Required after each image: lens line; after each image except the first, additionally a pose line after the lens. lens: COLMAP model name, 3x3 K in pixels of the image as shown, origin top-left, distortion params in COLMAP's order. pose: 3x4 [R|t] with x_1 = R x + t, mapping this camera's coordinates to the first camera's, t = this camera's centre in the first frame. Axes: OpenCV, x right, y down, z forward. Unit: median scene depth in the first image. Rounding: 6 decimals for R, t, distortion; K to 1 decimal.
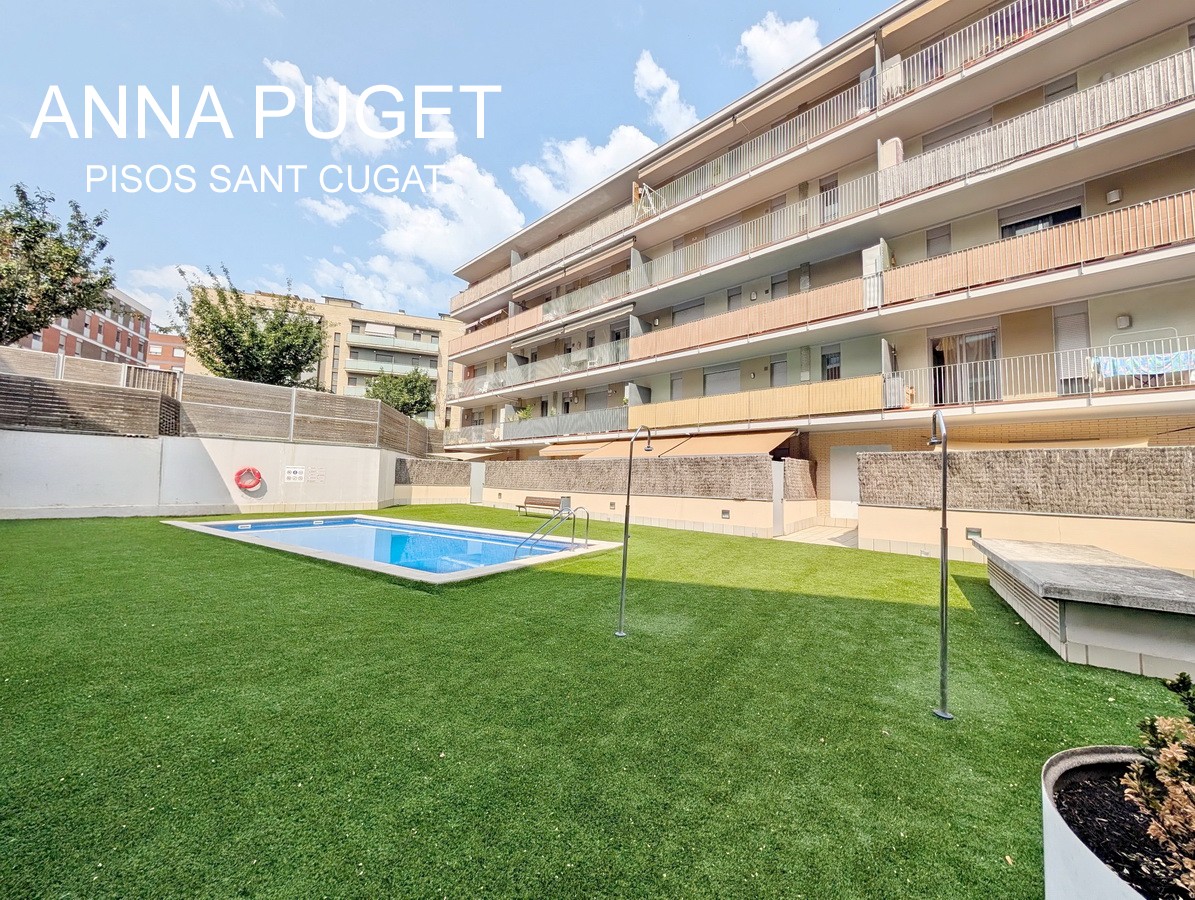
lens RADIAL K [[464.4, 0, 608.5], [0, 464.4, 448.1], [0, 0, 1]] dist [-0.002873, 0.000175]
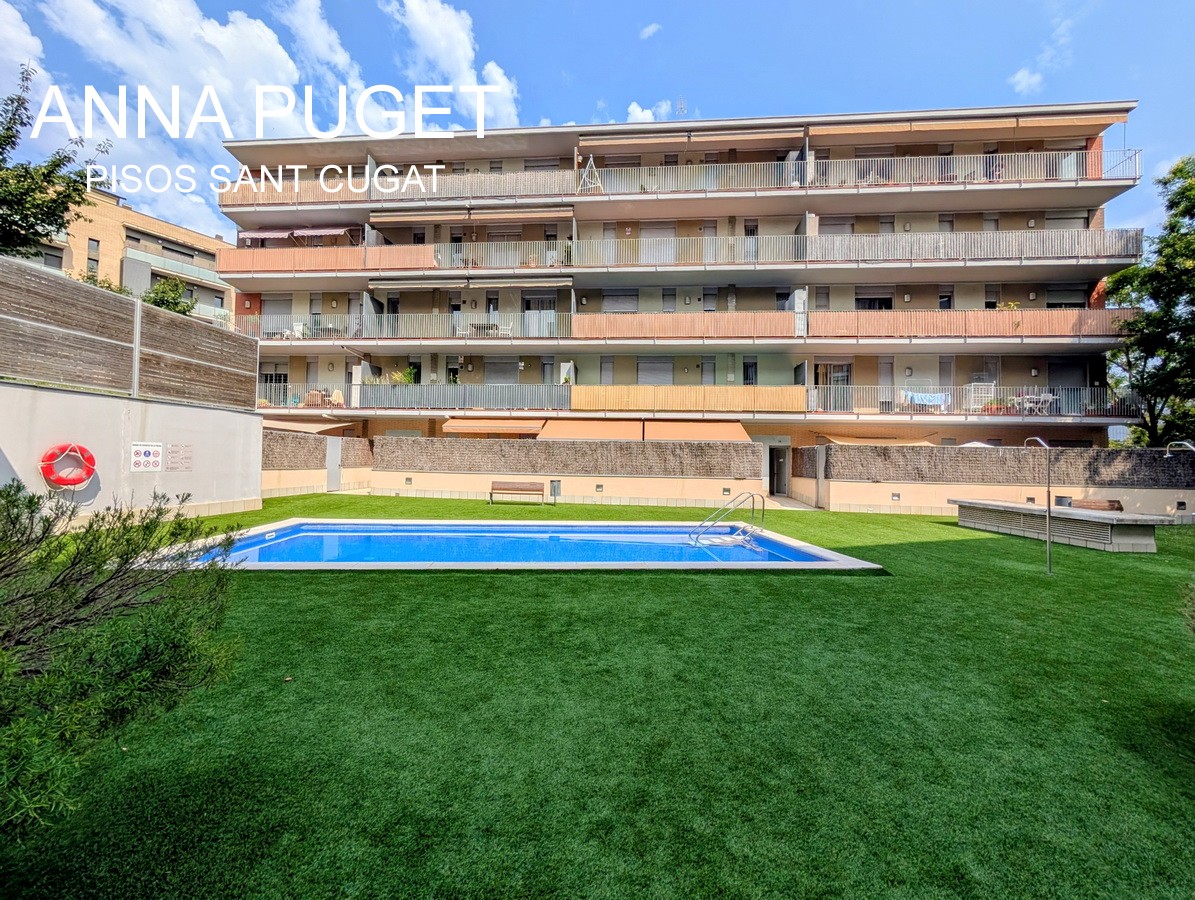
lens RADIAL K [[464.4, 0, 608.3], [0, 464.4, 448.8], [0, 0, 1]] dist [-0.002873, 0.000175]
pose [[0.775222, 0.008023, 0.631638, -0.575740], [-0.046727, 0.997908, 0.044674, -0.004314], [-0.629959, -0.064146, 0.773975, 0.216422]]
